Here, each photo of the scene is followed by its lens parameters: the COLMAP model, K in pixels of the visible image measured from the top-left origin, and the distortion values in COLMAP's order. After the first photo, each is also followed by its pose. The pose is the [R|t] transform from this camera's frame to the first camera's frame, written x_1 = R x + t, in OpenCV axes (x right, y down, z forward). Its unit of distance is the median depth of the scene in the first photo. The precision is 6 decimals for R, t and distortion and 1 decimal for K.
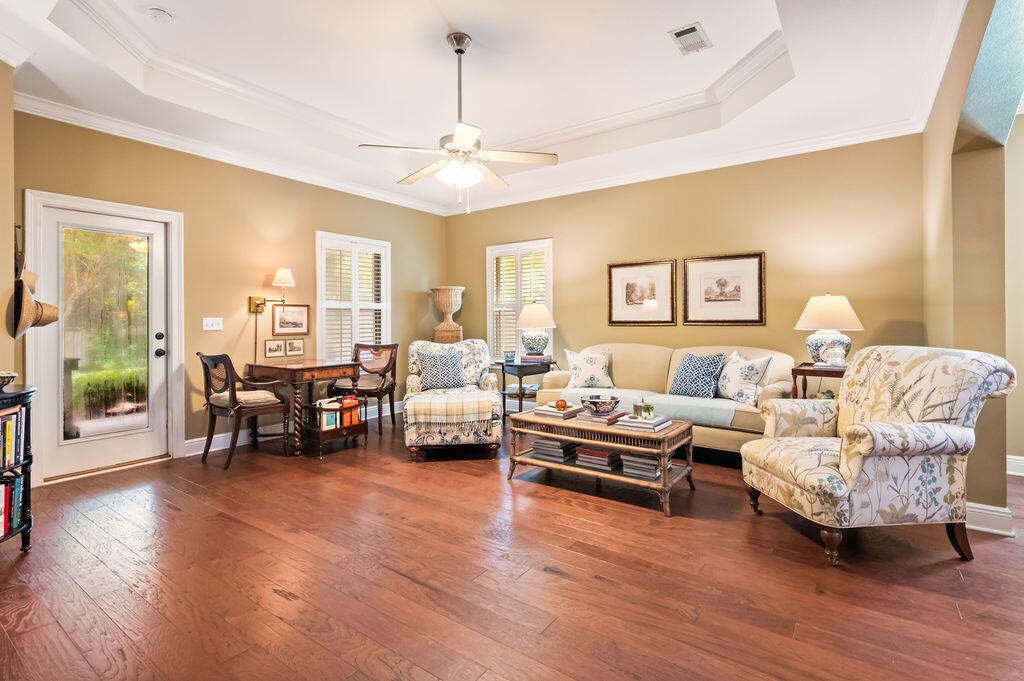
lens RADIAL K [[482.2, 0, 520.0], [0, 482.2, 319.9], [0, 0, 1]] dist [-0.000536, 0.001911]
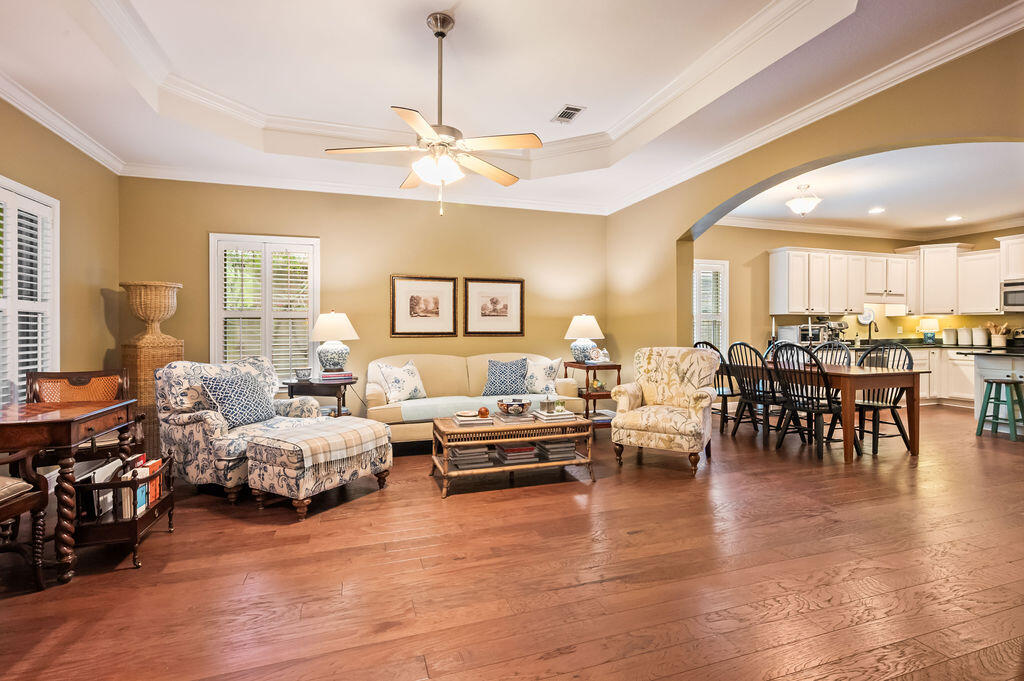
lens RADIAL K [[482.2, 0, 516.7], [0, 482.2, 331.7], [0, 0, 1]] dist [-0.000536, 0.001911]
pose [[0.590497, 0.004030, 0.807030, -0.606140], [-0.001461, 0.999991, -0.003925, 0.005050], [-0.807039, 0.001139, 0.590498, 0.278152]]
